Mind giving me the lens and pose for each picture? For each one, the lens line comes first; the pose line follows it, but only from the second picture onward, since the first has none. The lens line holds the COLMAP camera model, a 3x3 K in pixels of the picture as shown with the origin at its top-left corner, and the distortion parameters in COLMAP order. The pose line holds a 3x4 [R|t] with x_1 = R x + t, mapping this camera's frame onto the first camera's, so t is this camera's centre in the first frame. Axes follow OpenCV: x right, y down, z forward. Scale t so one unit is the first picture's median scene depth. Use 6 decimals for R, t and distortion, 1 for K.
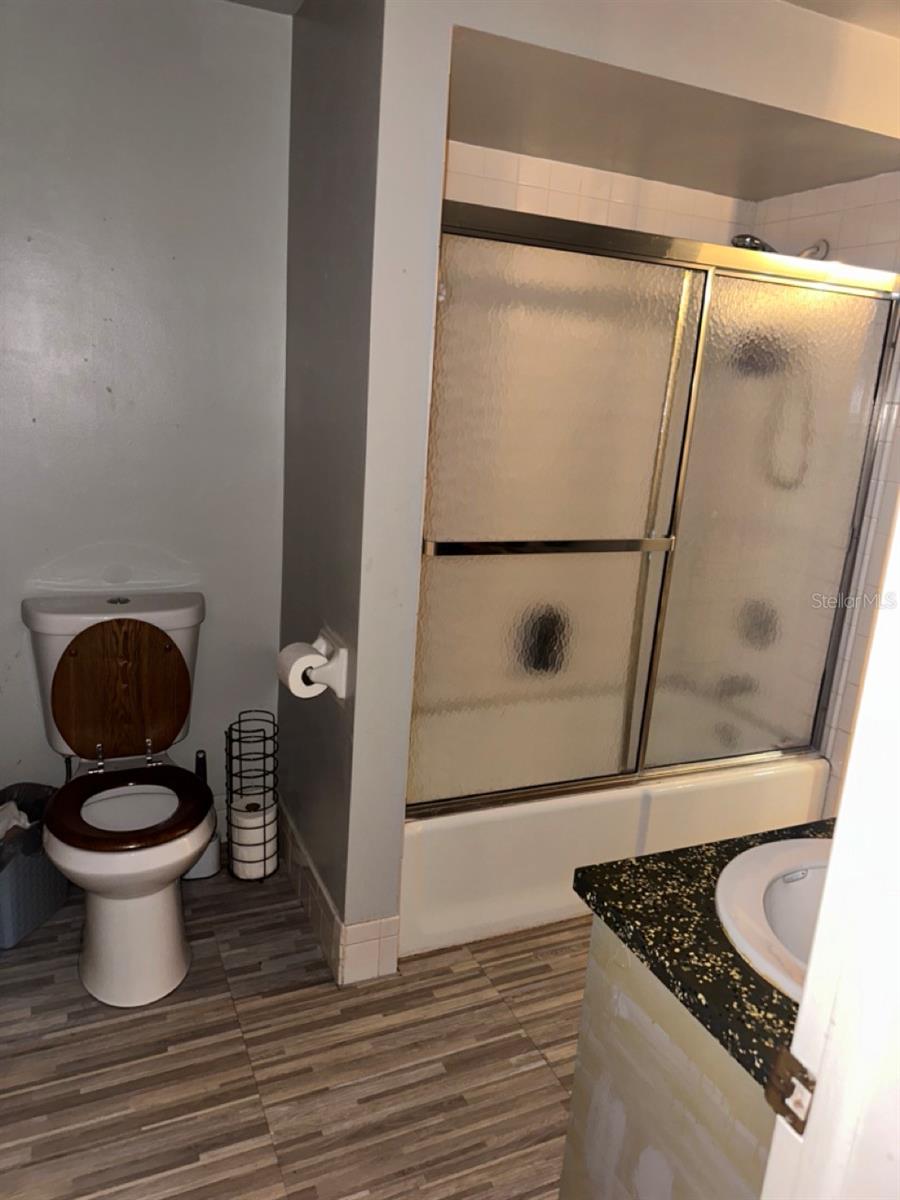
lens RADIAL K [[837.0, 0, 450.5], [0, 837.0, 605.3], [0, 0, 1]] dist [0.066297, -0.083802]
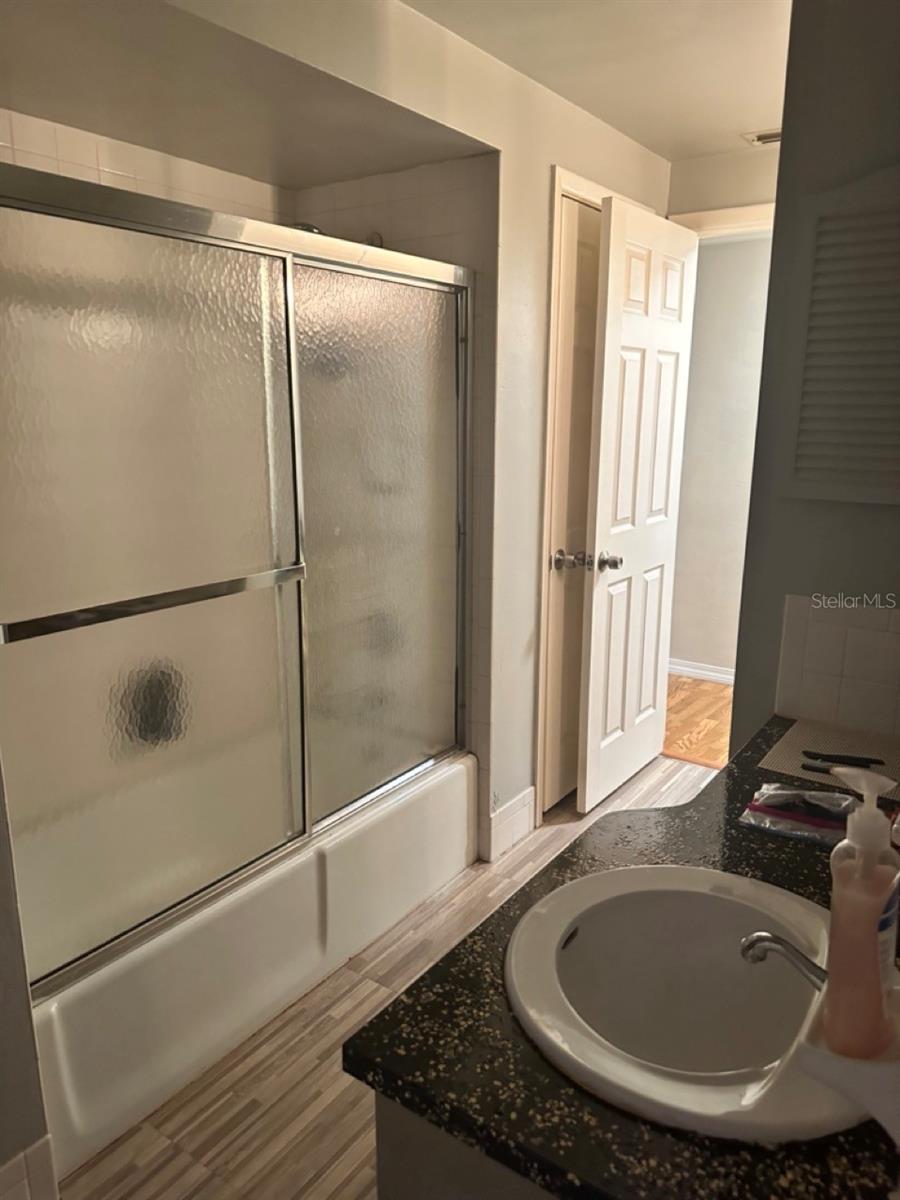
lens RADIAL K [[837.0, 0, 450.5], [0, 837.0, 605.3], [0, 0, 1]] dist [0.066297, -0.083802]
pose [[0.853523, -0.183586, 0.487643, -0.038183], [0.186451, 0.981515, 0.043172, -0.049051], [-0.486554, 0.054073, 0.871975, 0.171434]]
